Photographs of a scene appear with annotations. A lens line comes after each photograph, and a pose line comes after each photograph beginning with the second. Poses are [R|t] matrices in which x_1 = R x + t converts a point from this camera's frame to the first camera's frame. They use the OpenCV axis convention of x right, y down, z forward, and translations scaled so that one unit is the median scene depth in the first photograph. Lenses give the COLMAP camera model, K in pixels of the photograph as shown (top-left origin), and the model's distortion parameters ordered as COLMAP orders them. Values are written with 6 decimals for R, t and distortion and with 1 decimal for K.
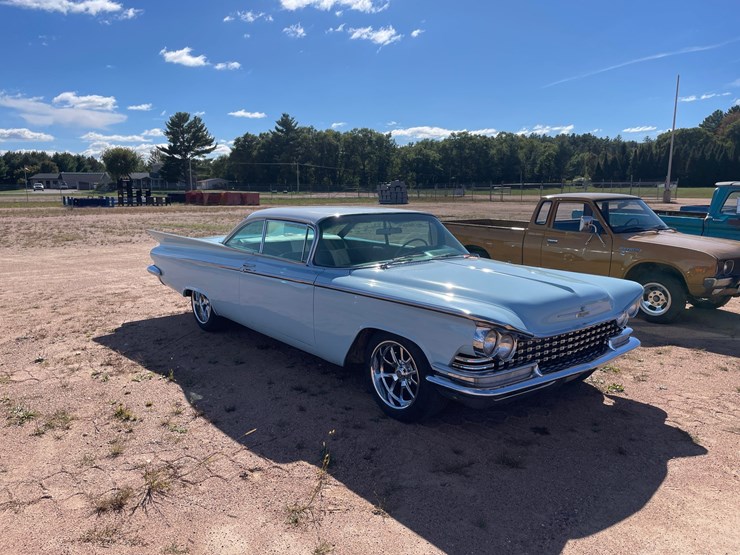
lens RADIAL K [[560.7, 0, 368.2], [0, 560.7, 284.5], [0, 0, 1]] dist [0.085020, -0.113786]
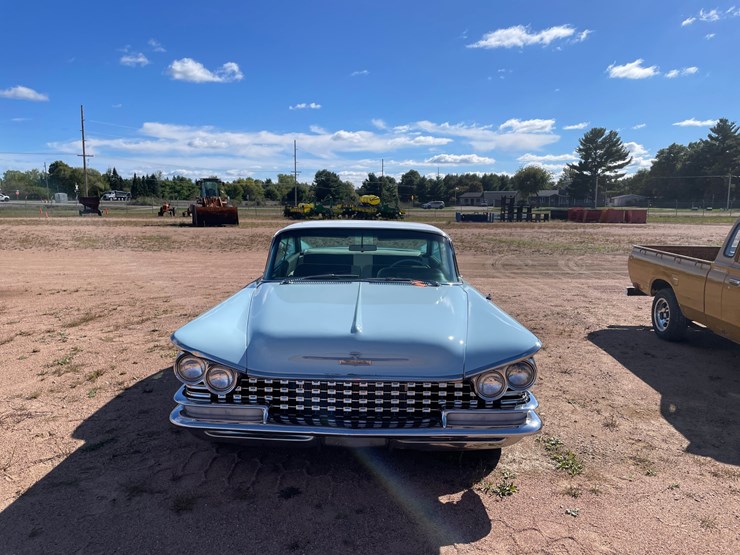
lens RADIAL K [[560.7, 0, 366.7], [0, 560.7, 283.7], [0, 0, 1]] dist [0.085020, -0.113786]
pose [[0.756378, 0.095800, -0.647082, 0.061396], [-0.115544, 0.993230, 0.011986, -0.004633], [0.643850, 0.065700, 0.762326, 0.028998]]
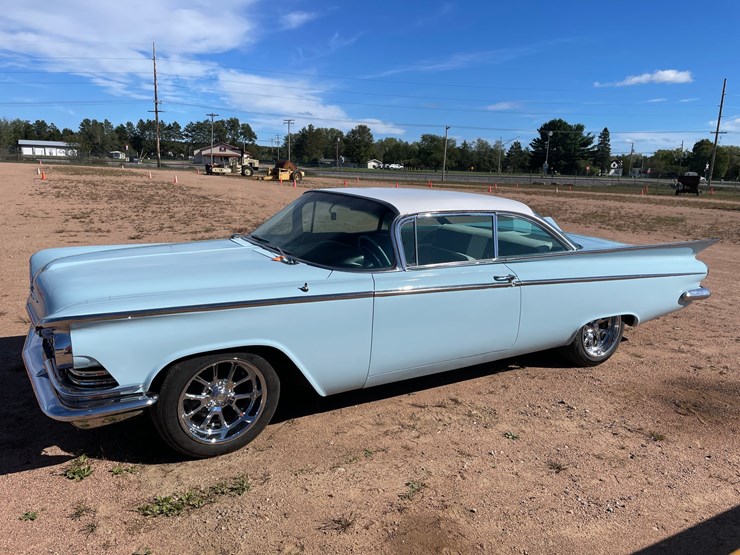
lens RADIAL K [[560.7, 0, 372.8], [0, 560.7, 286.9], [0, 0, 1]] dist [0.085020, -0.113786]
pose [[-0.158944, 0.196576, -0.967520, 0.079514], [-0.208024, 0.951309, 0.227457, -0.018042], [0.965123, 0.237421, -0.110312, 0.109244]]
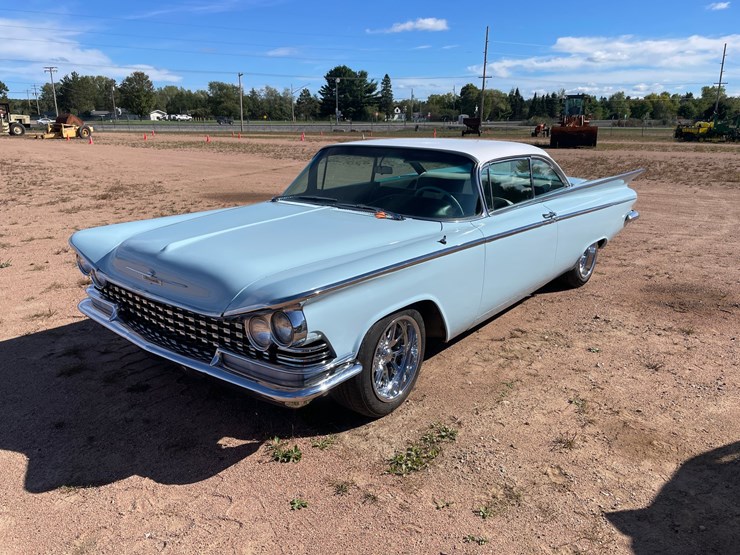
lens RADIAL K [[560.7, 0, 365.0], [0, 560.7, 283.5], [0, 0, 1]] dist [0.085020, -0.113786]
pose [[0.185178, 0.270330, -0.944791, 0.080710], [-0.170441, 0.955683, 0.240040, -0.012233], [0.967811, 0.116581, 0.223046, 0.077370]]
